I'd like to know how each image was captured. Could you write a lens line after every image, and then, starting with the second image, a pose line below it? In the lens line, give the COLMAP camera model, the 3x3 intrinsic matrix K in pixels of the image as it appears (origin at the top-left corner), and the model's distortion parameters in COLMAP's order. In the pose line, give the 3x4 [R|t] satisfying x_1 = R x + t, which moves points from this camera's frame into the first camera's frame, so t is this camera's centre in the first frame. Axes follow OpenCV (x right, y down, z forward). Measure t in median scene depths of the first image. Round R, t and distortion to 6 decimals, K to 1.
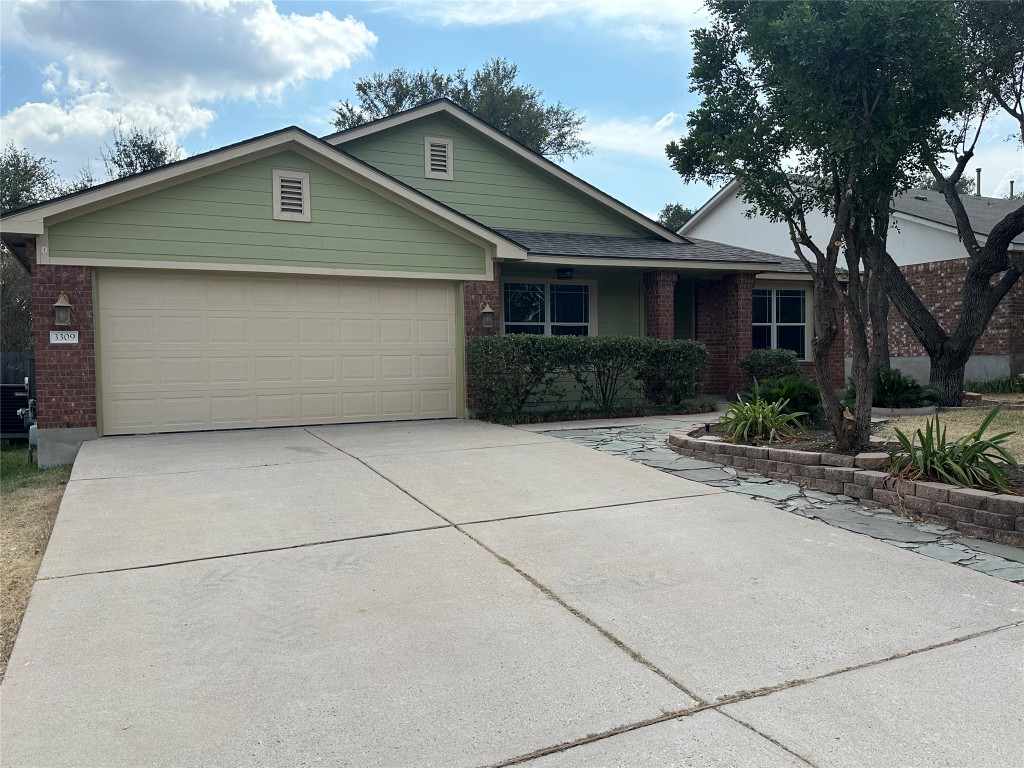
lens RADIAL K [[811.7, 0, 513.5], [0, 811.7, 382.2], [0, 0, 1]] dist [-0.008955, -0.003957]
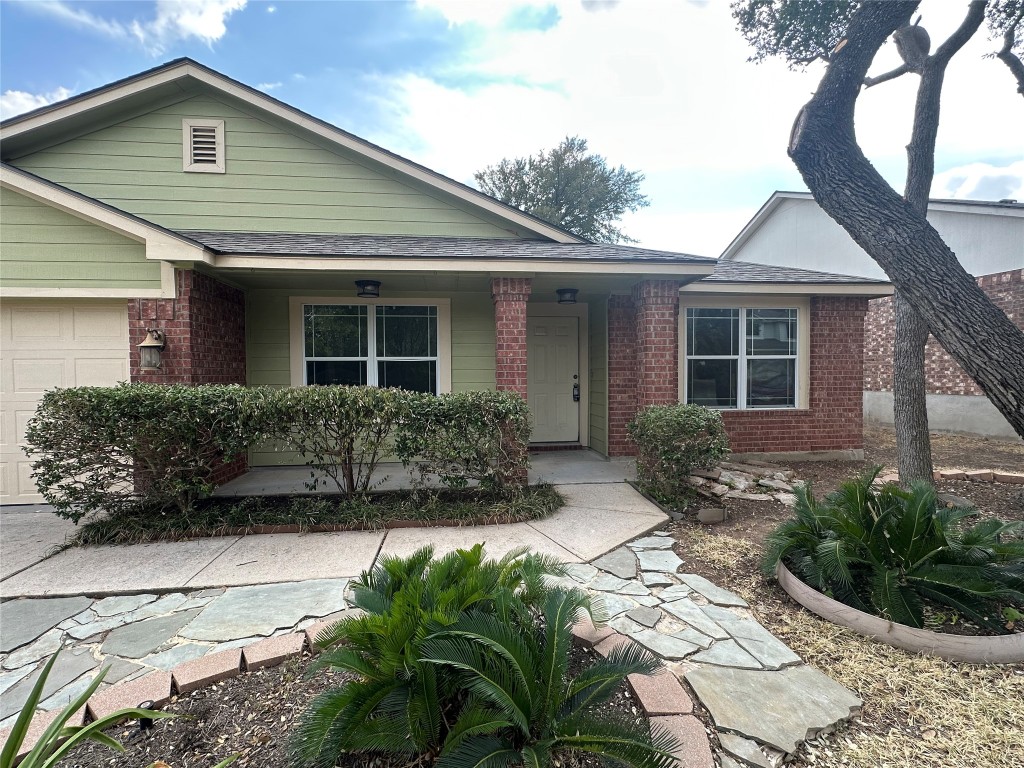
lens RADIAL K [[468.8, 0, 510.2], [0, 468.8, 384.5], [0, 0, 1]] dist [-0.015182, 0.000245]
pose [[0.938894, 0.027422, -0.343111, 0.307741], [-0.023804, 0.999608, 0.014752, -0.055082], [0.343381, -0.005683, 0.939179, 0.614357]]
